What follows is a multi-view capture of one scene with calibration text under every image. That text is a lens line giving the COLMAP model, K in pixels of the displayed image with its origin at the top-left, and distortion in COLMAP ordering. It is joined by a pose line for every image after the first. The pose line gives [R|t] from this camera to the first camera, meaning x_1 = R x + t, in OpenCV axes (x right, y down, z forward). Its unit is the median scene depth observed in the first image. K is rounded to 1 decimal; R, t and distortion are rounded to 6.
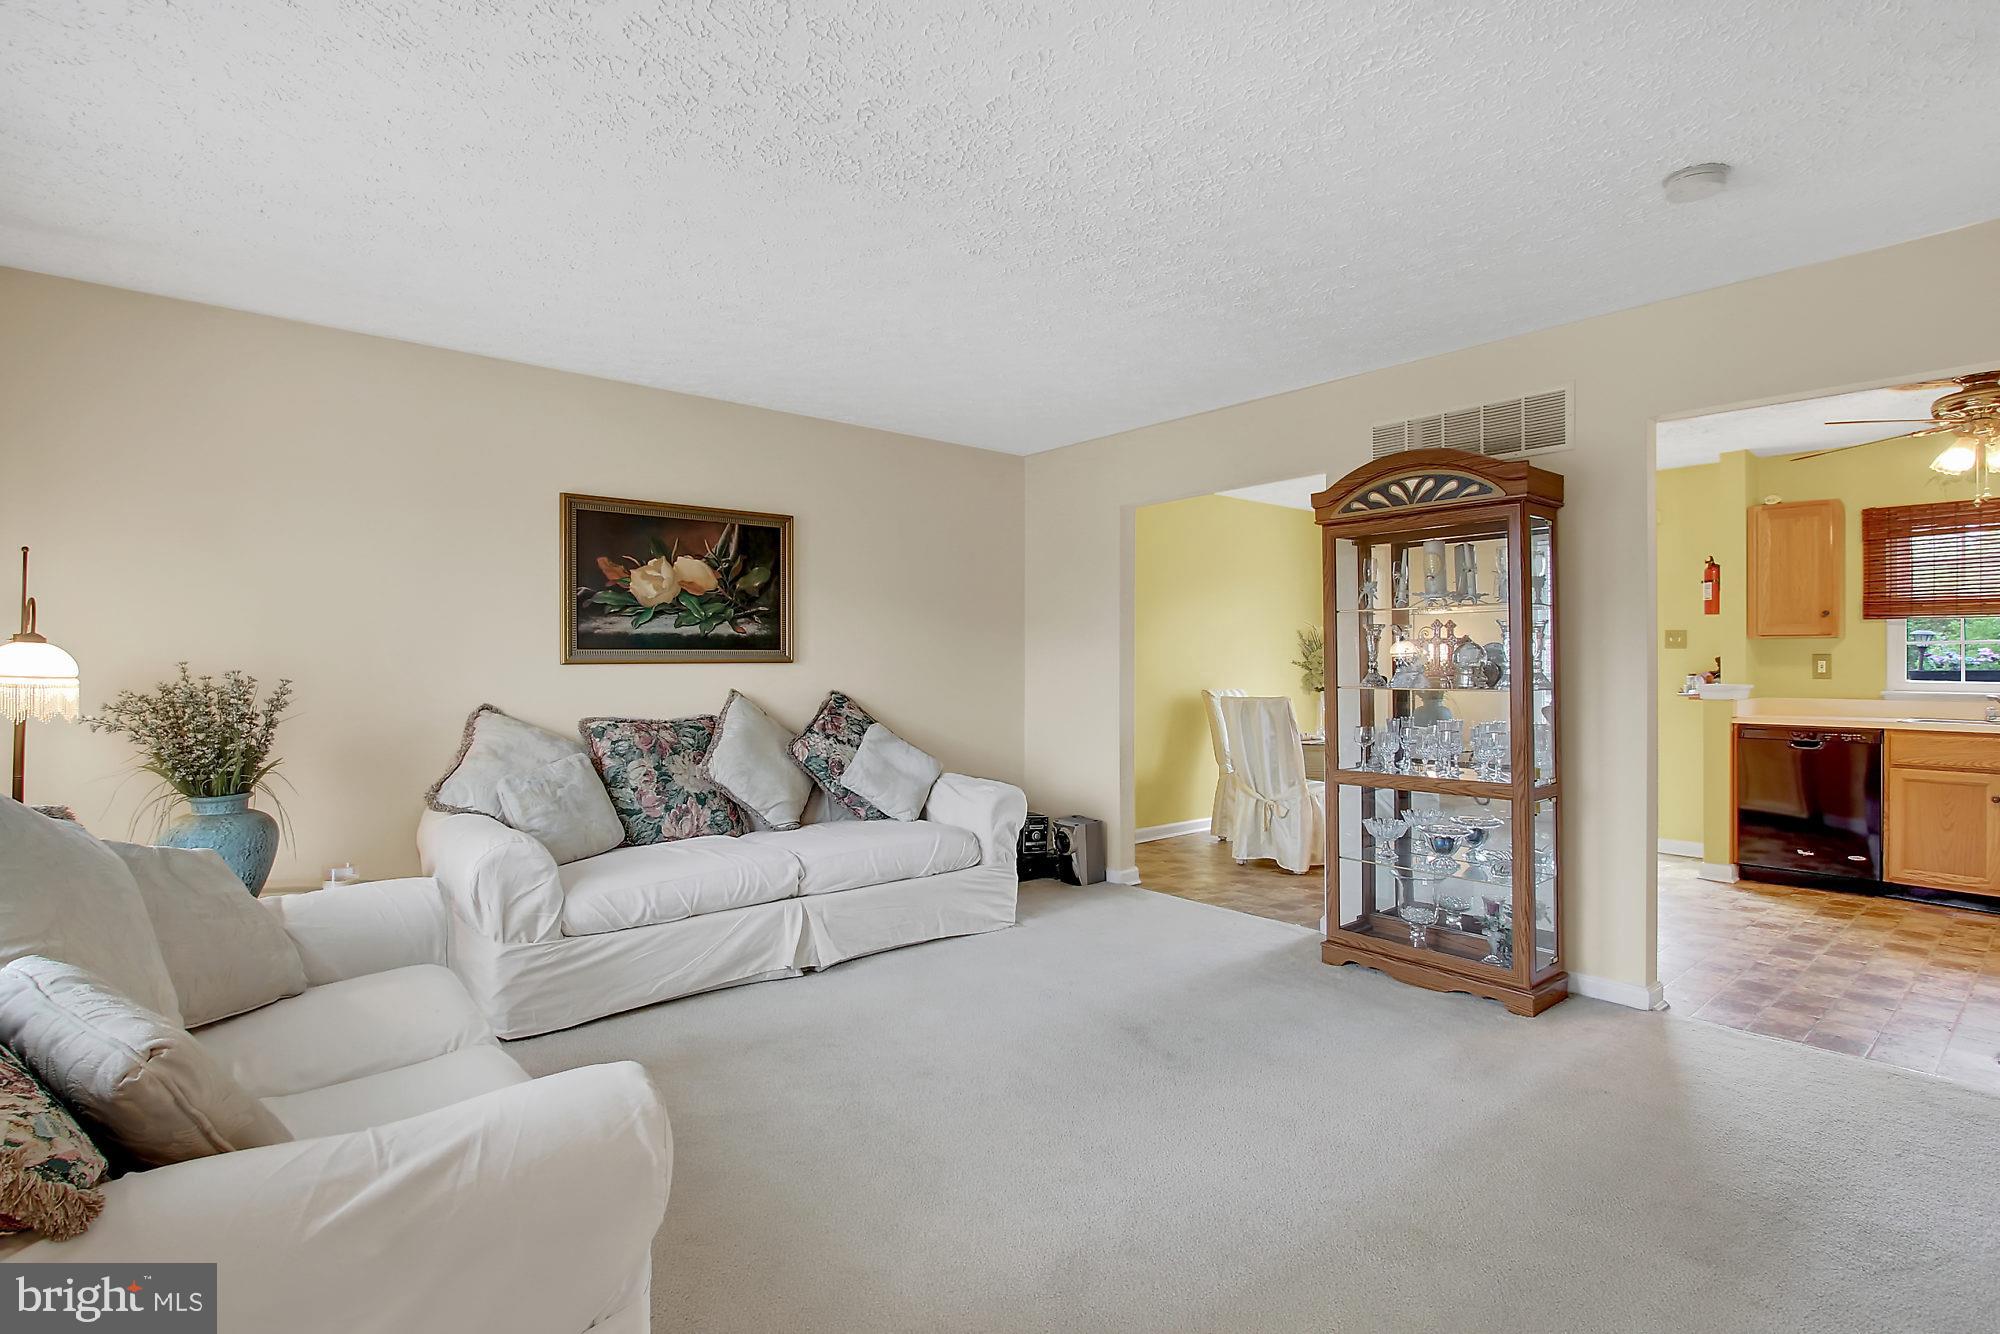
lens RADIAL K [[969.7, 0, 1005.9], [0, 969.7, 671.8], [0, 0, 1]] dist [-0.024033, 0.005492]
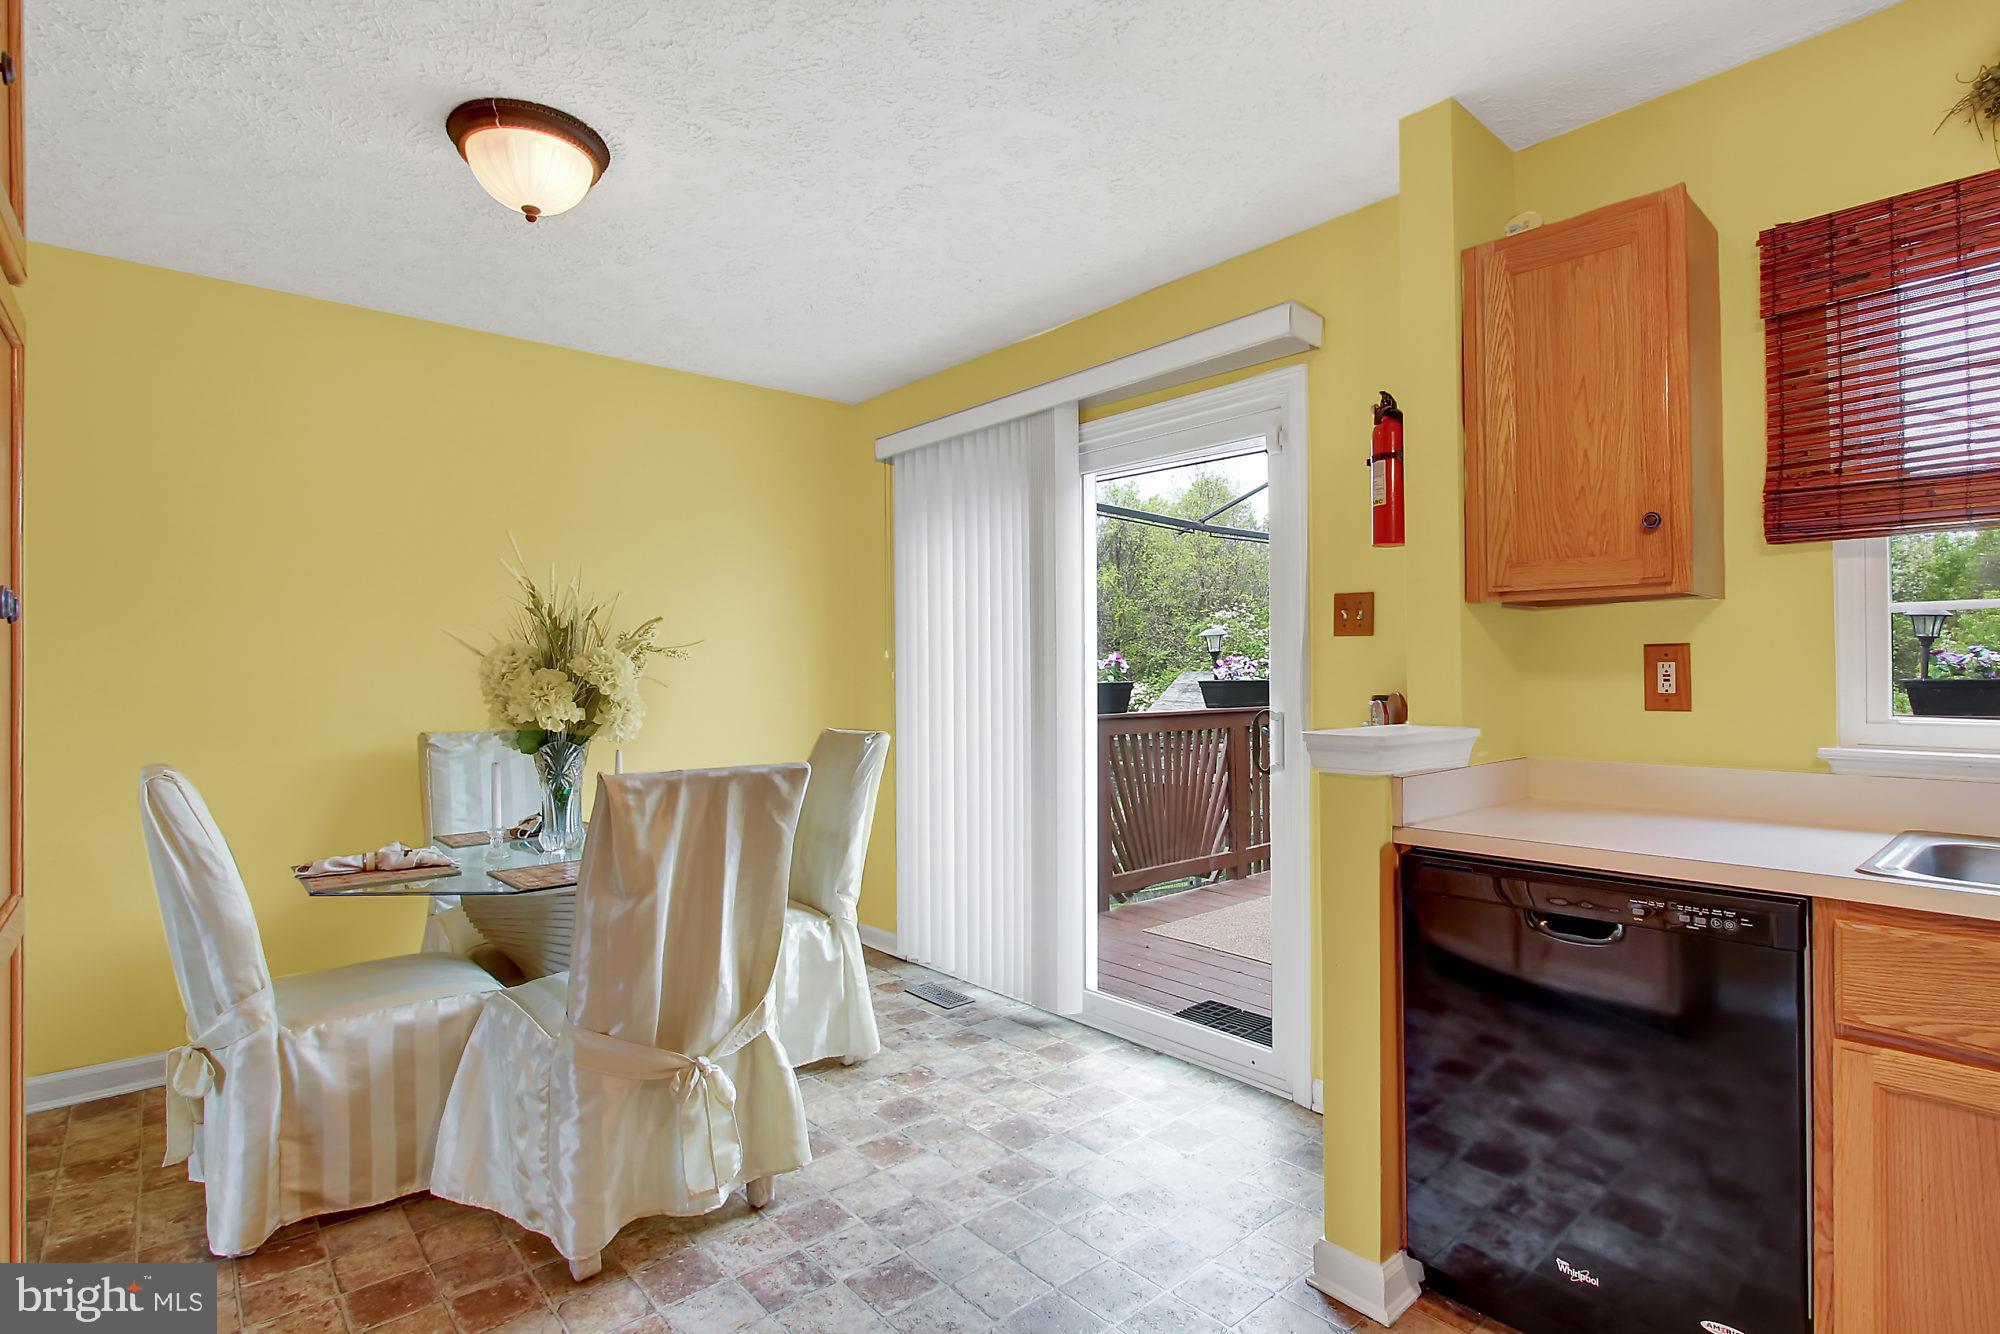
lens RADIAL K [[948.0, 0, 1124.8], [0, 948.0, 645.2], [0, 0, 1]] dist [-0.027511, 0.000632]
pose [[0.999638, -0.005772, 0.026267, 0.661810], [0.006635, 0.999437, -0.032896, -0.009288], [-0.026062, 0.033059, 0.999114, 0.676820]]
